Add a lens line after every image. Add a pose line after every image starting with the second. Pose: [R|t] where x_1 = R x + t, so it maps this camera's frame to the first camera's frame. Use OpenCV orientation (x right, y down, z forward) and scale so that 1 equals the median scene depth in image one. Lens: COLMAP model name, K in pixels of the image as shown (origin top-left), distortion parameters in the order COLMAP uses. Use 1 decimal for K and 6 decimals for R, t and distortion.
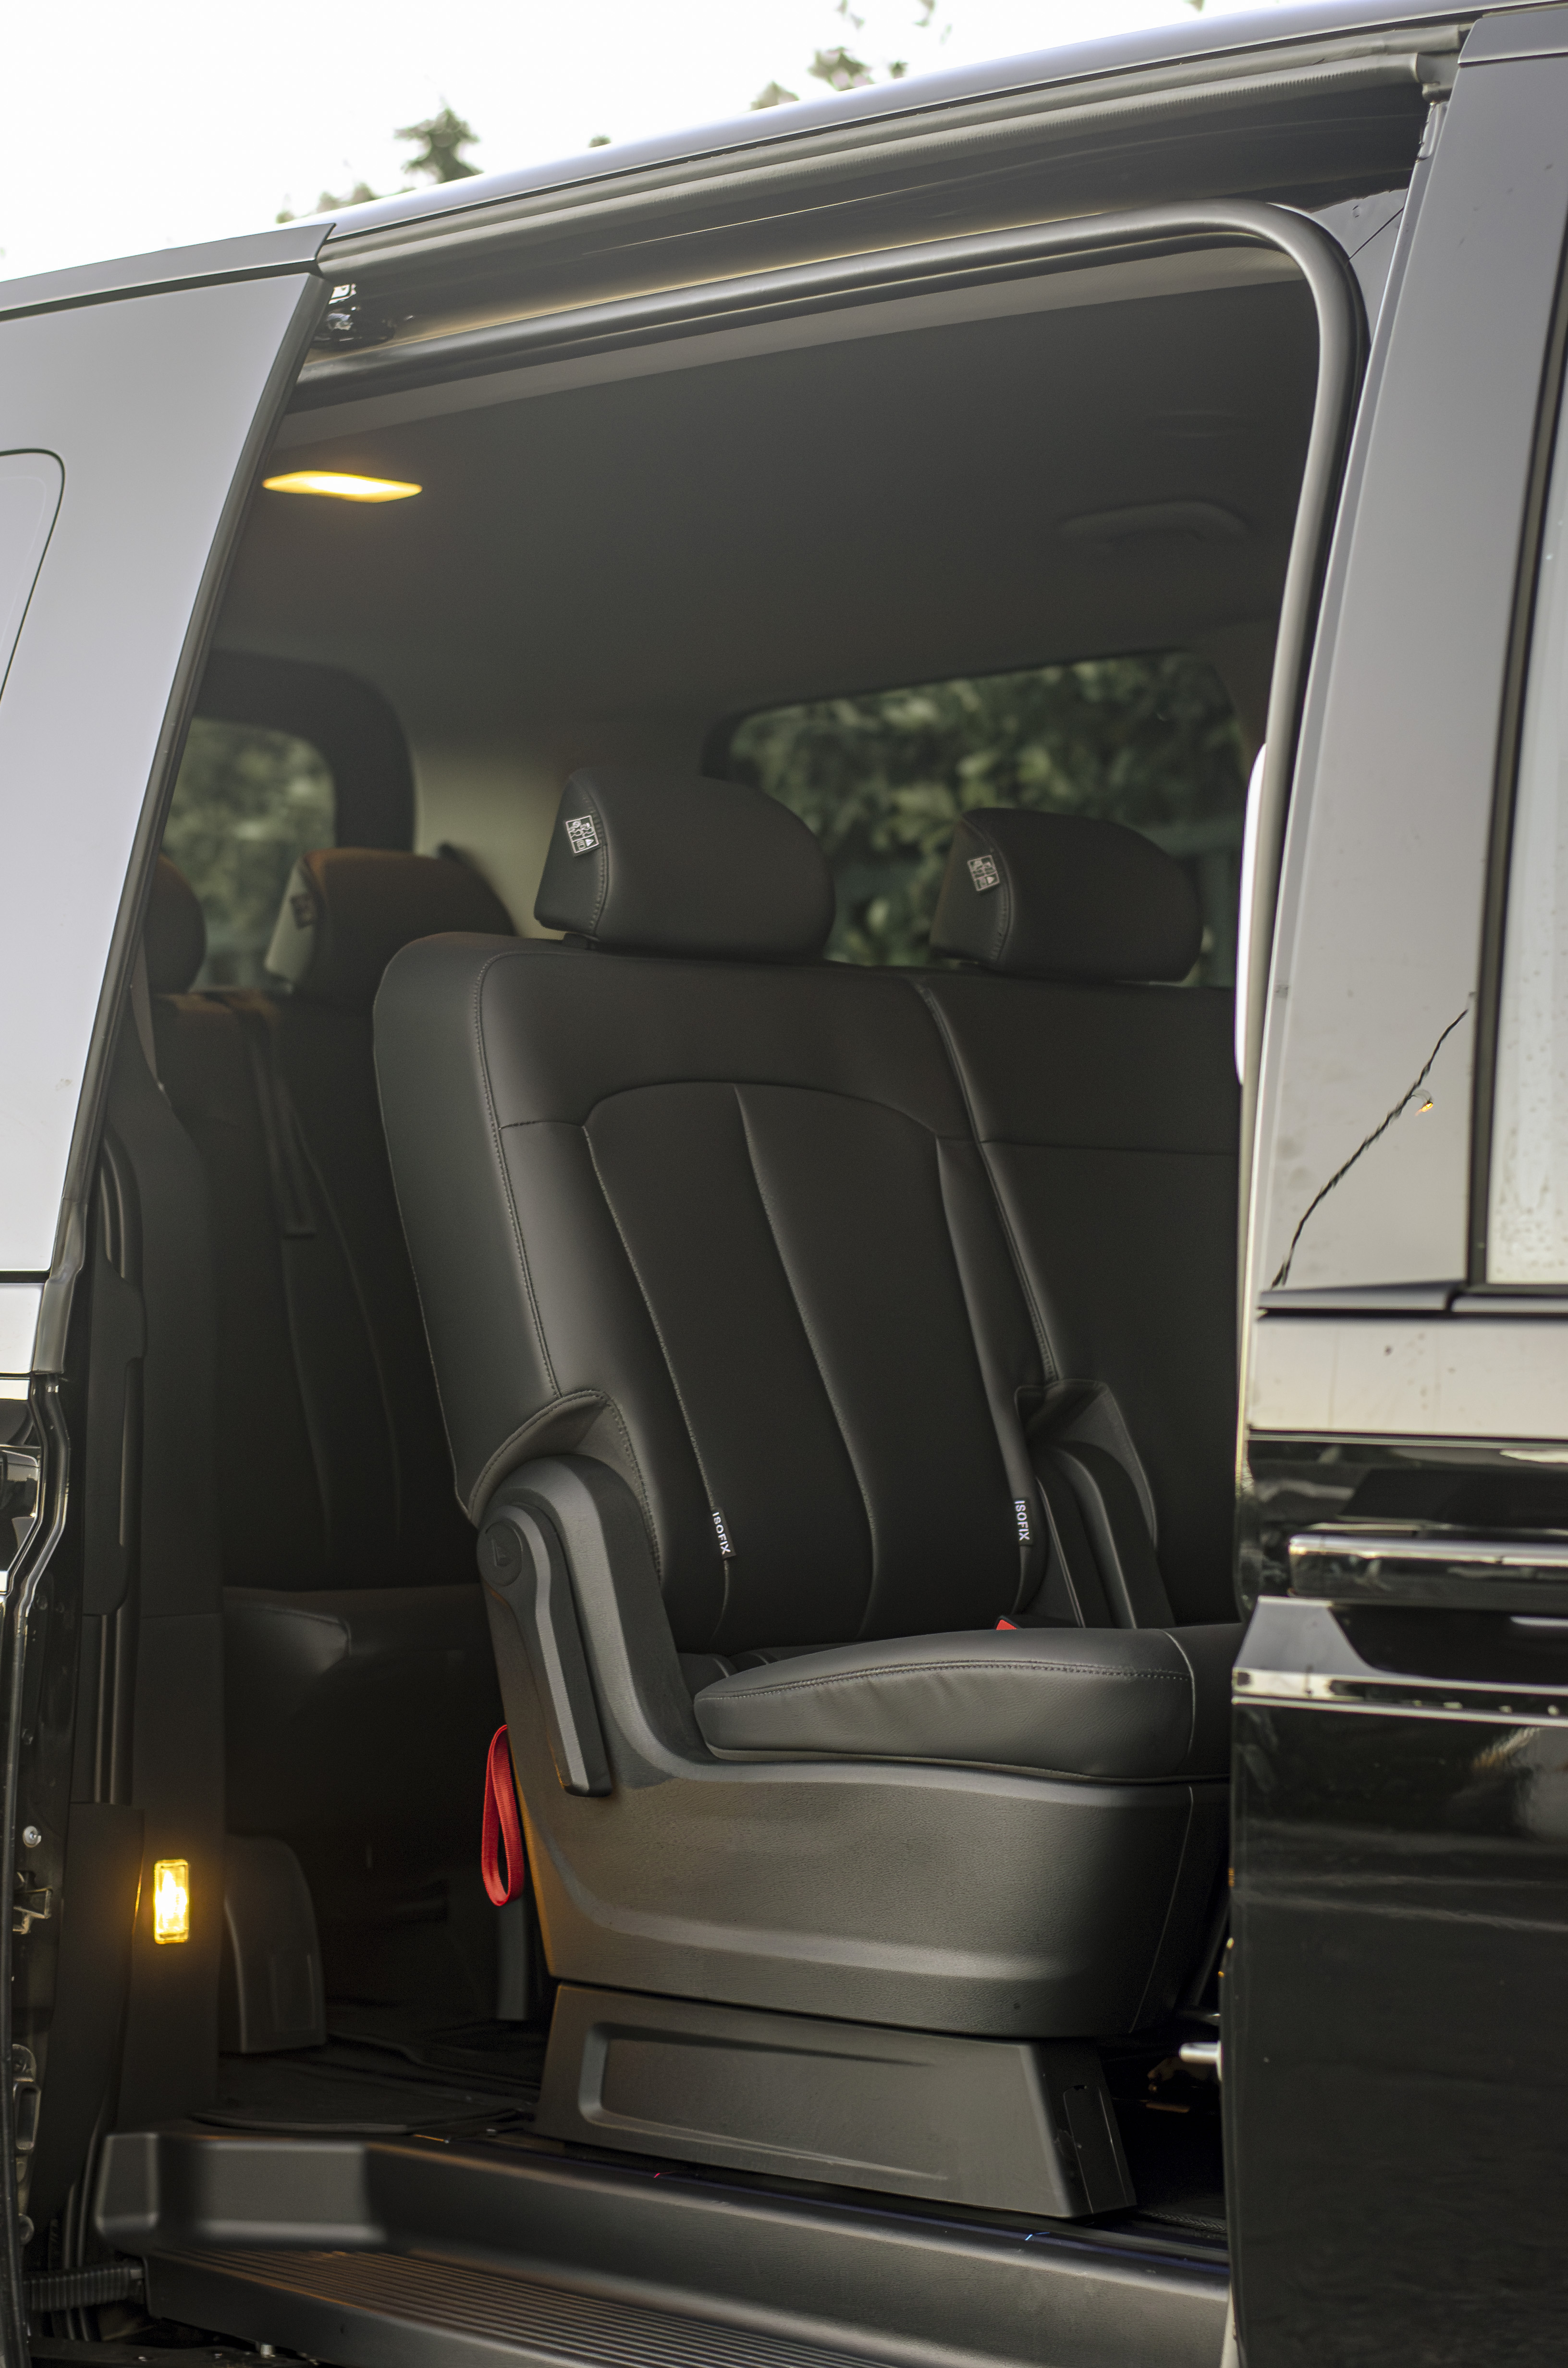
lens RADIAL K [[5024.8, 0, 784.0], [0, 5024.8, 1184.0], [0, 0, 1]] dist [-0.091990, 0.057610]
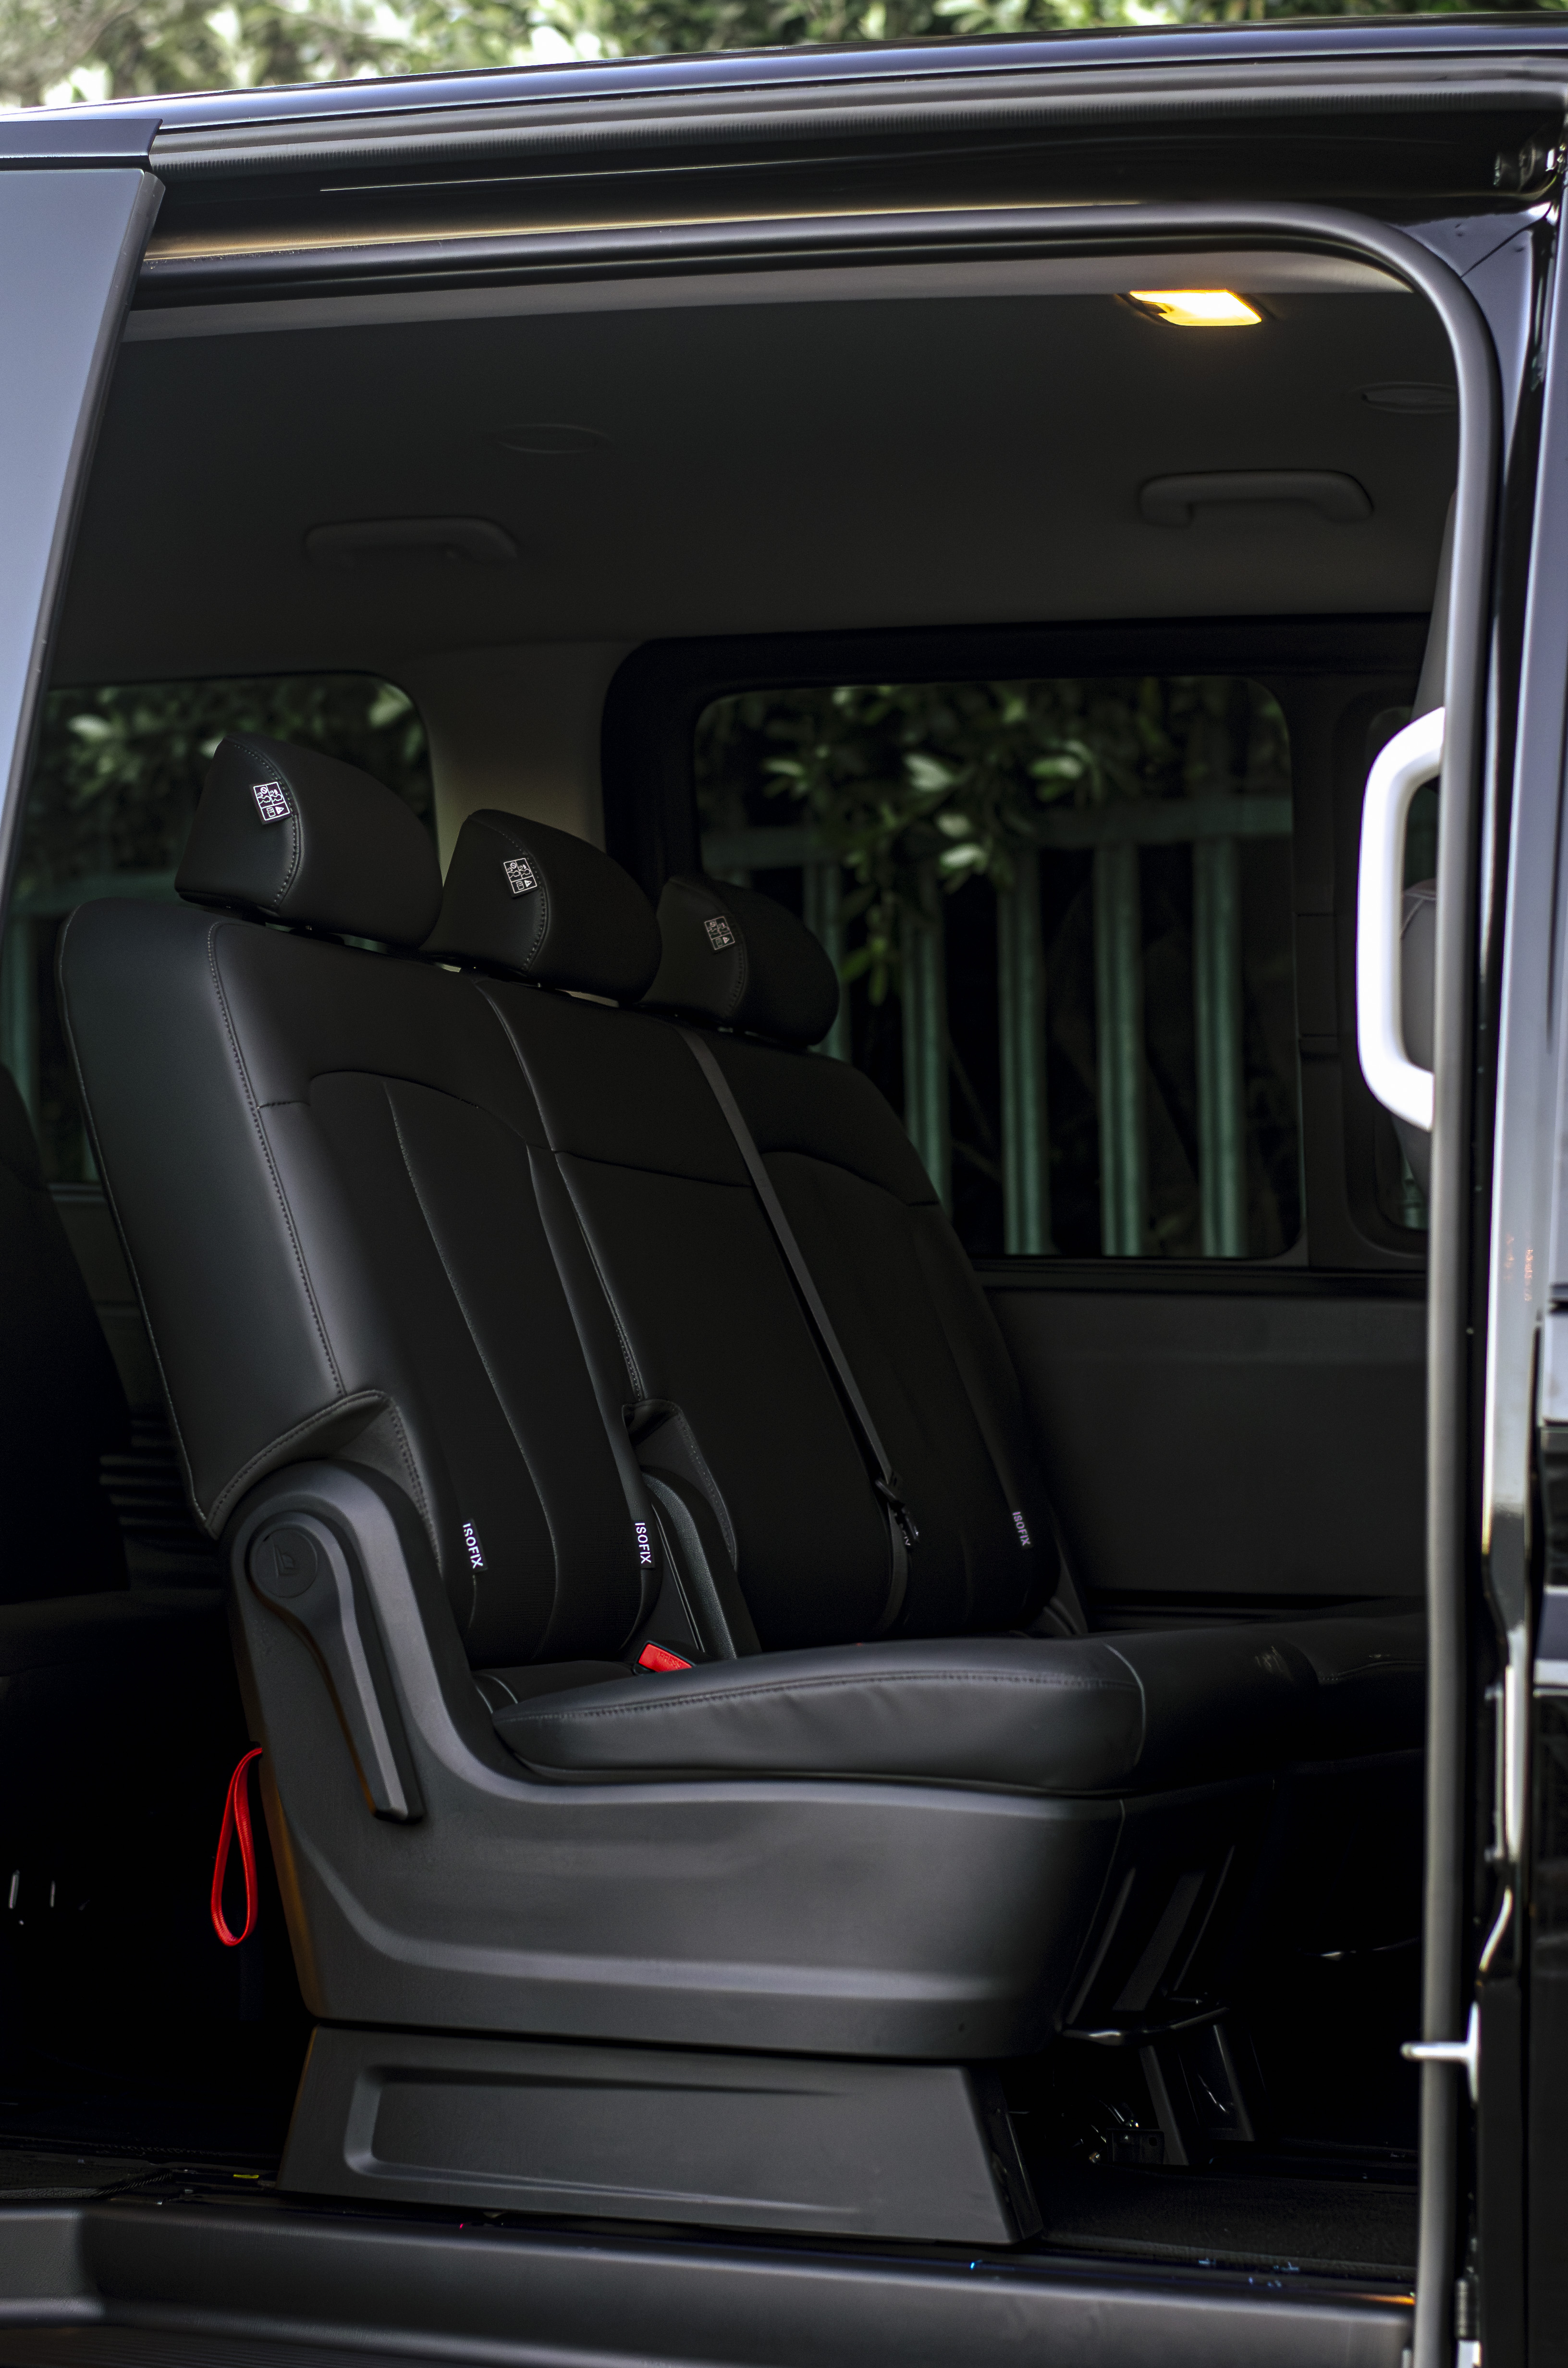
lens RADIAL K [[5024.8, 0, 784.0], [0, 5024.8, 1184.0], [0, 0, 1]] dist [-0.091990, 0.057610]
pose [[0.913606, 0.042076, 0.404418, -0.362610], [-0.032993, 0.999023, -0.029405, 0.028767], [-0.405260, 0.013522, 0.914102, 0.117587]]
